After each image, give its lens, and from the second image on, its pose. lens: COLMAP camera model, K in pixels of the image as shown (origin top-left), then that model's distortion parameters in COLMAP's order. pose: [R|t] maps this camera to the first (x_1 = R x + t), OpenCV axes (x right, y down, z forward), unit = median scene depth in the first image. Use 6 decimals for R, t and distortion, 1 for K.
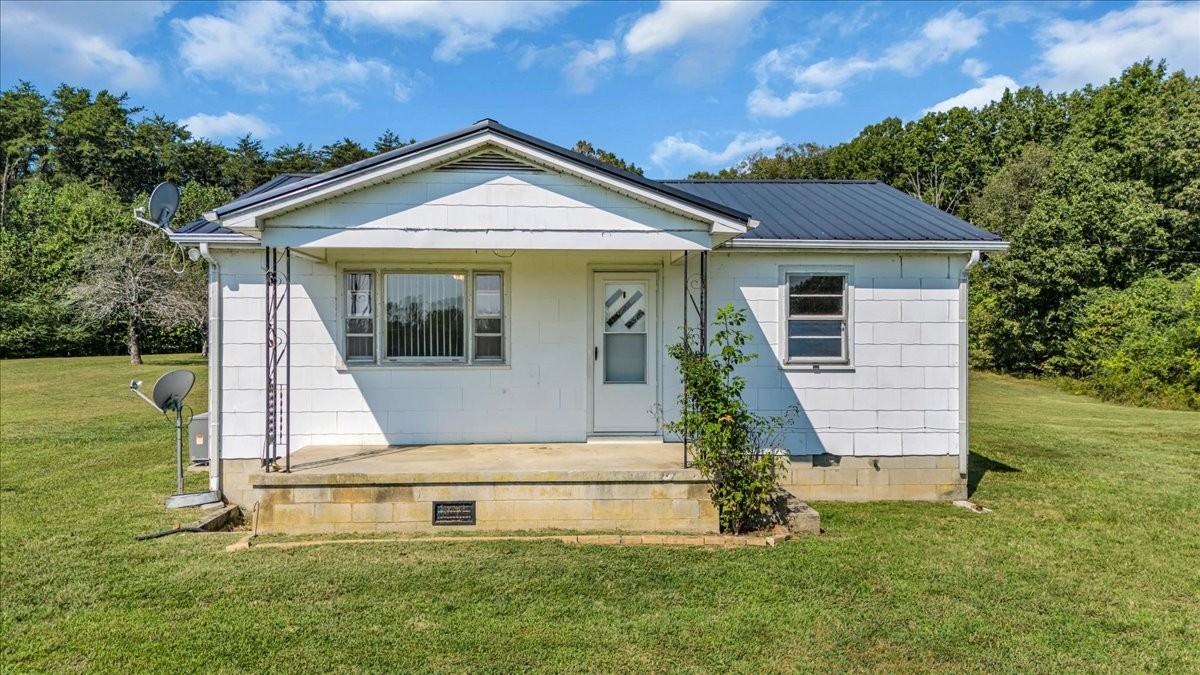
lens RADIAL K [[879.2, 0, 601.5], [0, 879.2, 333.7], [0, 0, 1]] dist [0.089288, -0.090471]
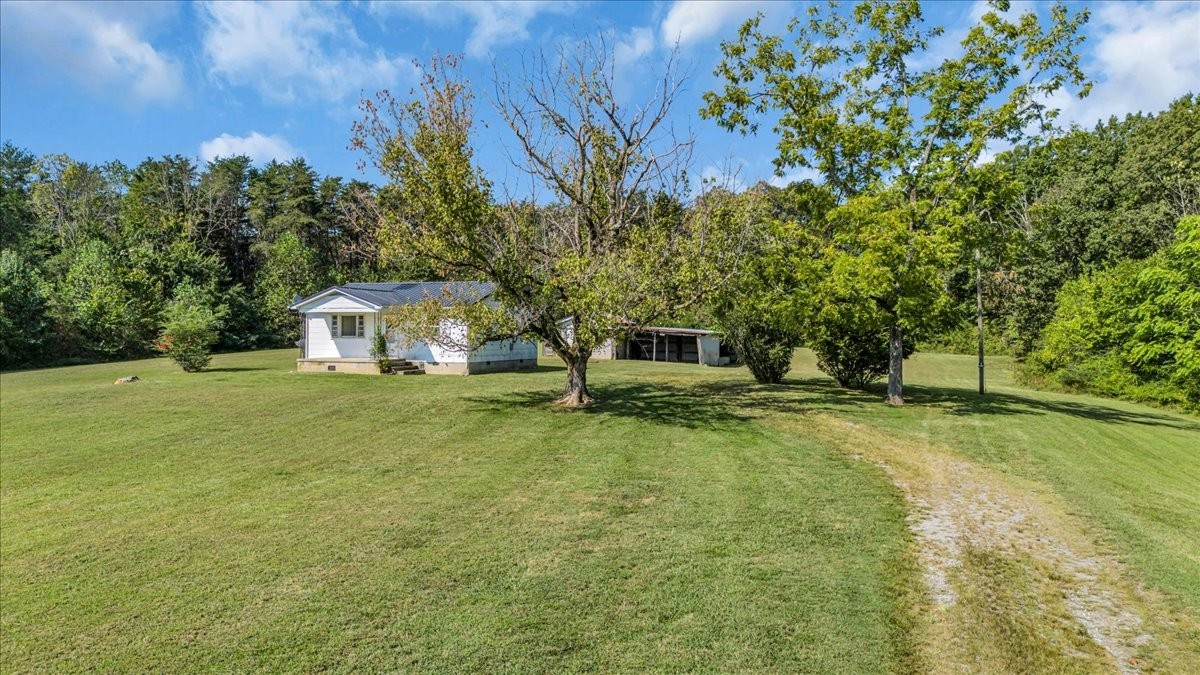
lens RADIAL K [[879.2, 0, 601.5], [0, 879.2, 333.7], [0, 0, 1]] dist [0.089288, -0.090471]
pose [[0.913625, 0.002610, -0.406549, 2.517822], [-0.002551, 0.999997, 0.000686, 0.009718], [0.406549, 0.000410, 0.913629, -2.243697]]
